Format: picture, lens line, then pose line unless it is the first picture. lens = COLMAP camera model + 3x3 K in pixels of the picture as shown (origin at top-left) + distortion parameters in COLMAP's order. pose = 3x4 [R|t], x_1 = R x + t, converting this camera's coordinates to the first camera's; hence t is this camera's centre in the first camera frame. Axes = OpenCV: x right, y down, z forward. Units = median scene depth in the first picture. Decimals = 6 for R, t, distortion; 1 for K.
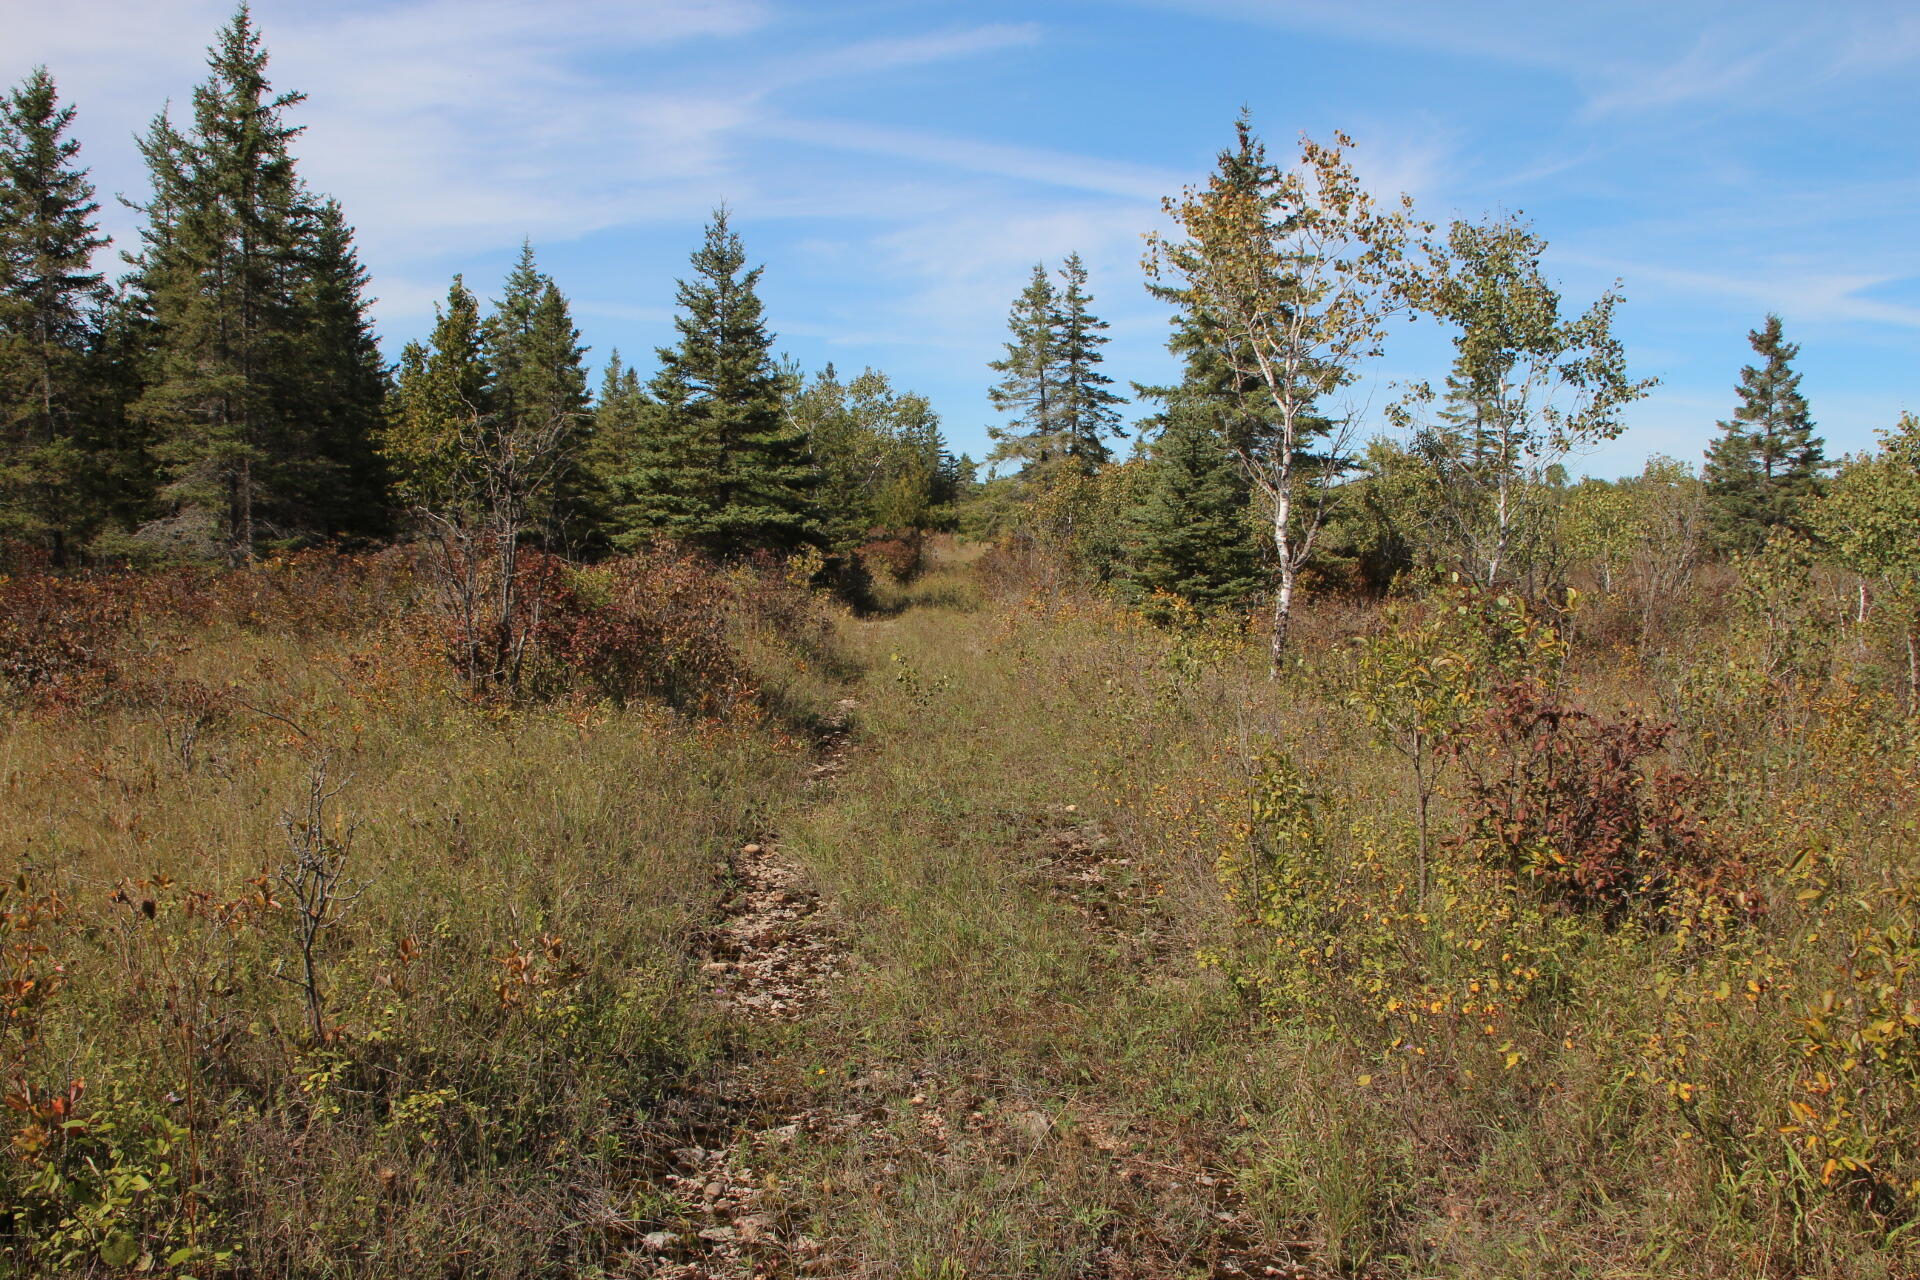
lens RADIAL K [[1541.5, 0, 955.5], [0, 1541.5, 672.2], [0, 0, 1]] dist [-0.193364, 0.132702]
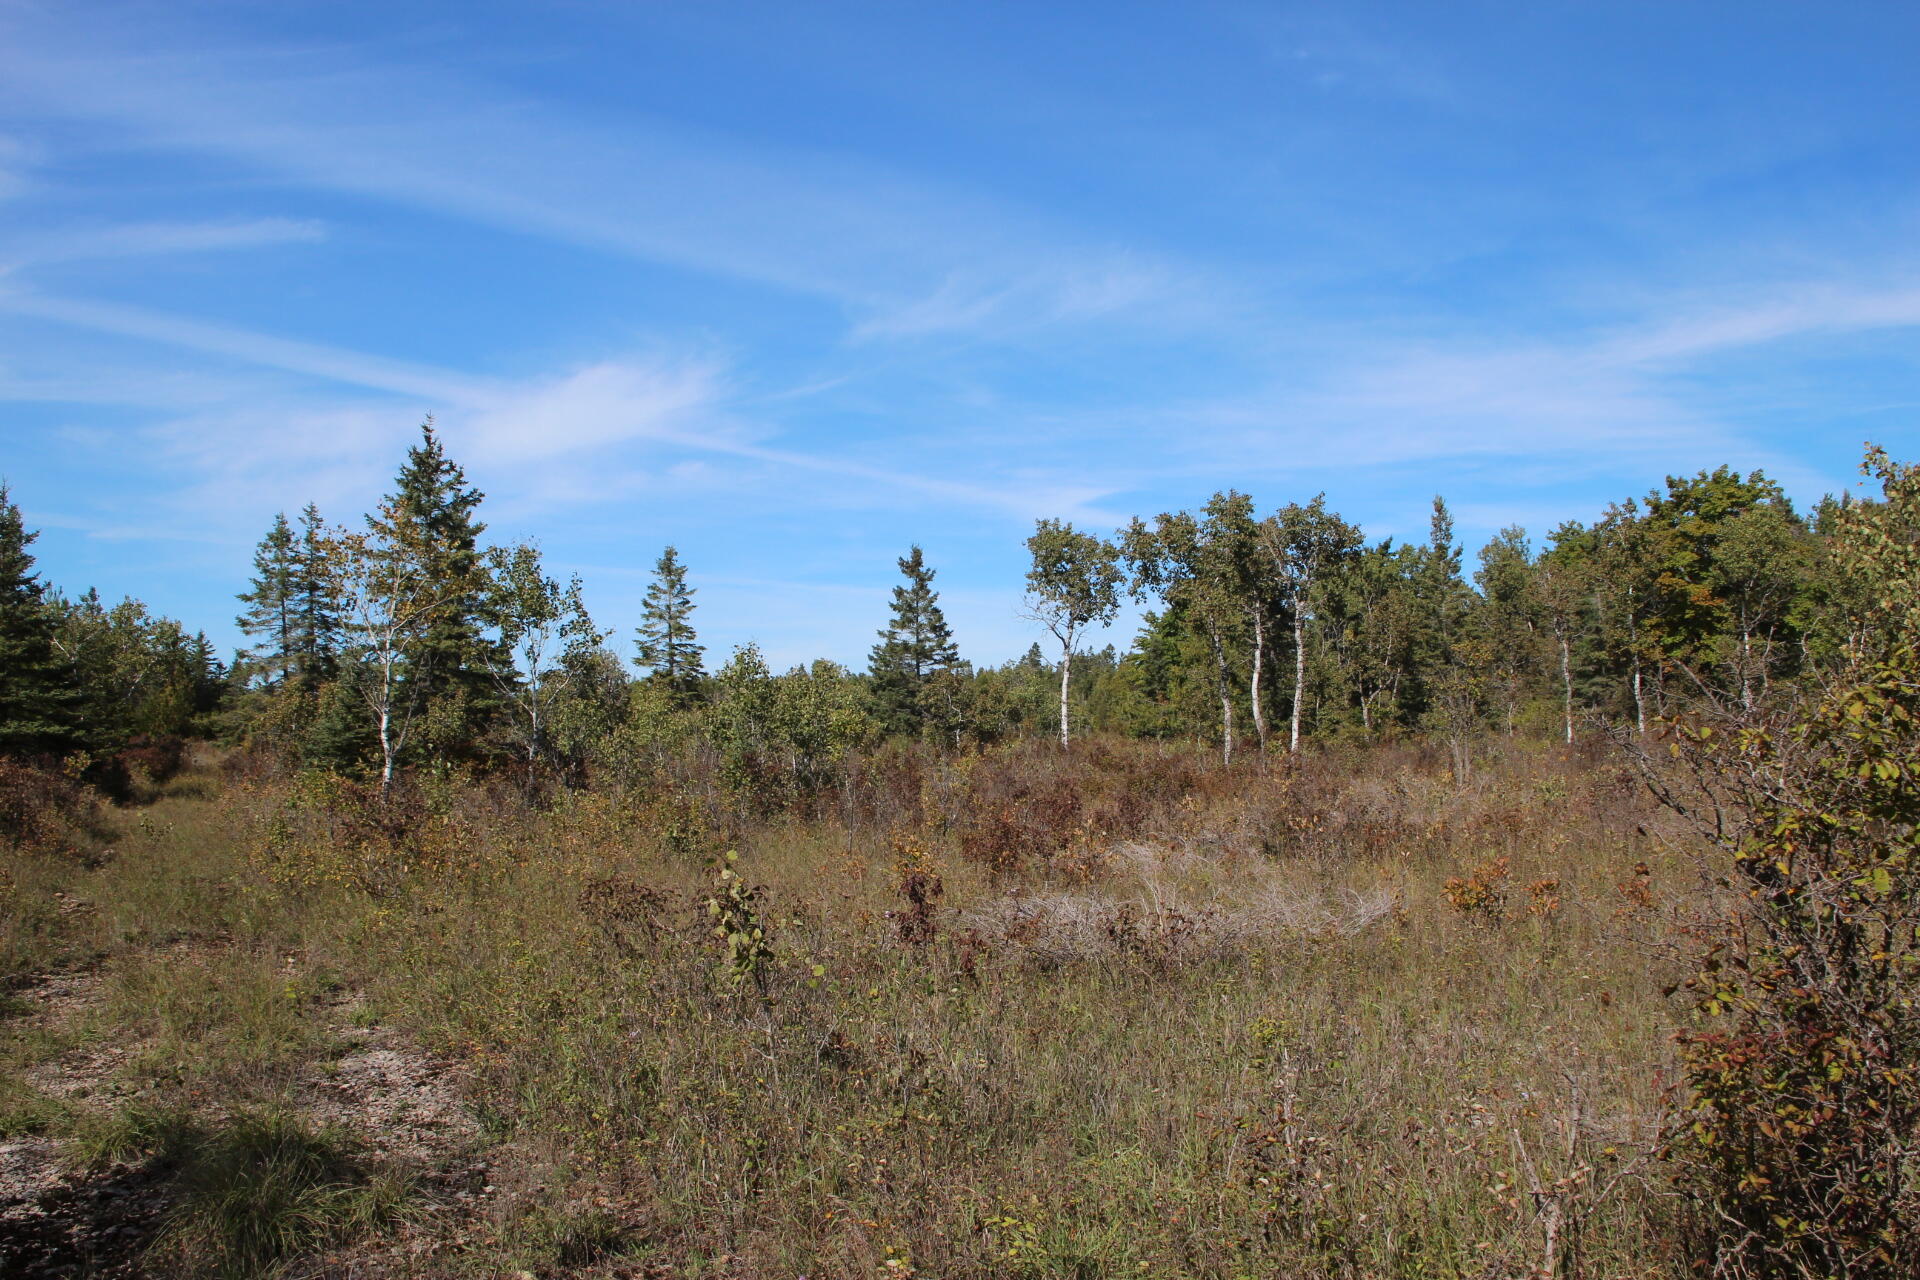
lens RADIAL K [[1541.5, 0, 955.5], [0, 1541.5, 672.2], [0, 0, 1]] dist [-0.193364, 0.132702]
pose [[0.898731, -0.005715, 0.438462, 0.018390], [0.062493, 0.991378, -0.115173, 0.023962], [-0.434024, 0.130911, 0.891339, -0.255645]]
